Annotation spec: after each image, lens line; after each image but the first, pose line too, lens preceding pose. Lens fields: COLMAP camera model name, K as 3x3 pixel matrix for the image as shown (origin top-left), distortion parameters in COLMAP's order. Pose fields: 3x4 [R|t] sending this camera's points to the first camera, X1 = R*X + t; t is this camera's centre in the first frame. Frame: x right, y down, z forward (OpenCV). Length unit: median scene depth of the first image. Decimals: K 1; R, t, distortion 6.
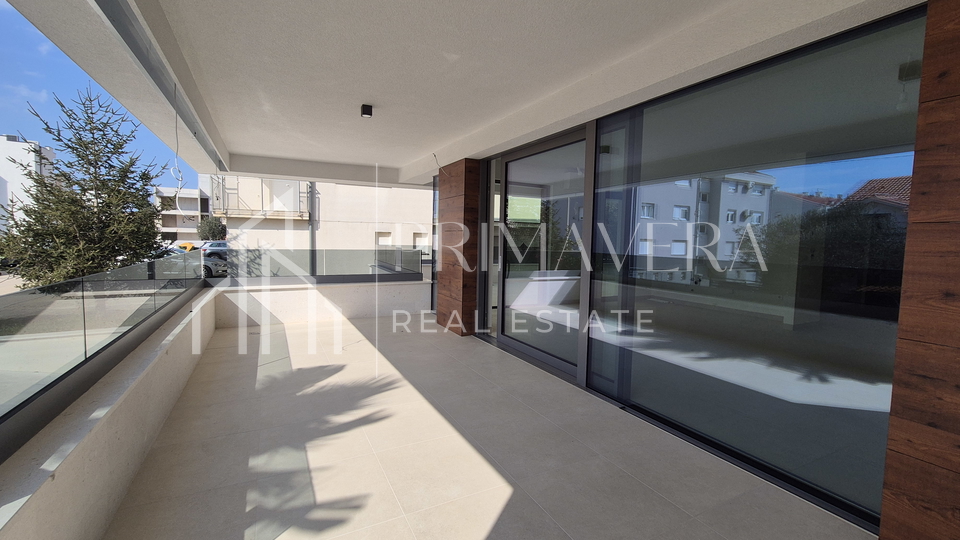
lens RADIAL K [[405.3, 0, 483.7], [0, 405.3, 268.4], [0, 0, 1]] dist [0.003317, 0.000828]
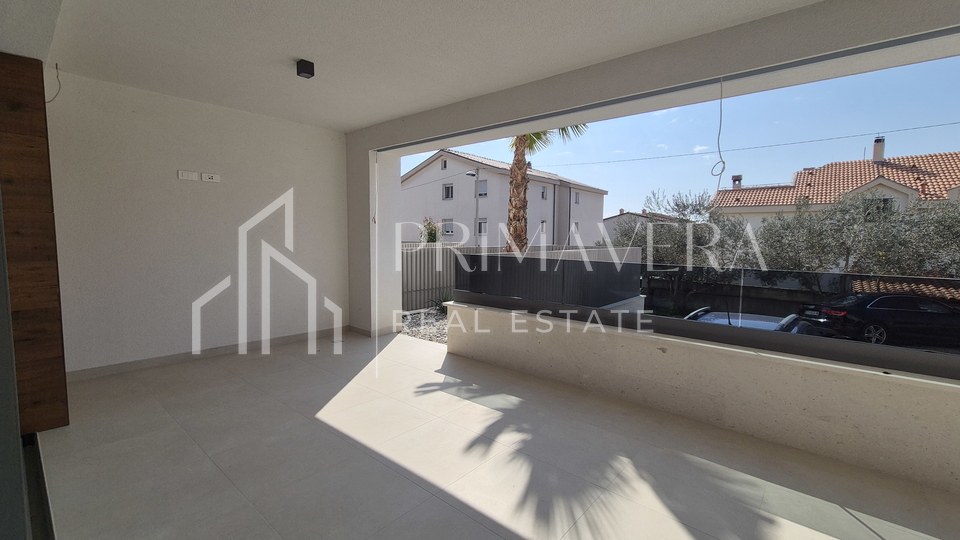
lens RADIAL K [[405.3, 0, 483.7], [0, 405.3, 268.4], [0, 0, 1]] dist [0.003317, 0.000828]
pose [[-0.926741, -0.003604, -0.375683, 0.044301], [-0.058940, 0.988967, 0.135907, -0.117476], [0.371048, 0.148094, -0.916729, 1.720252]]
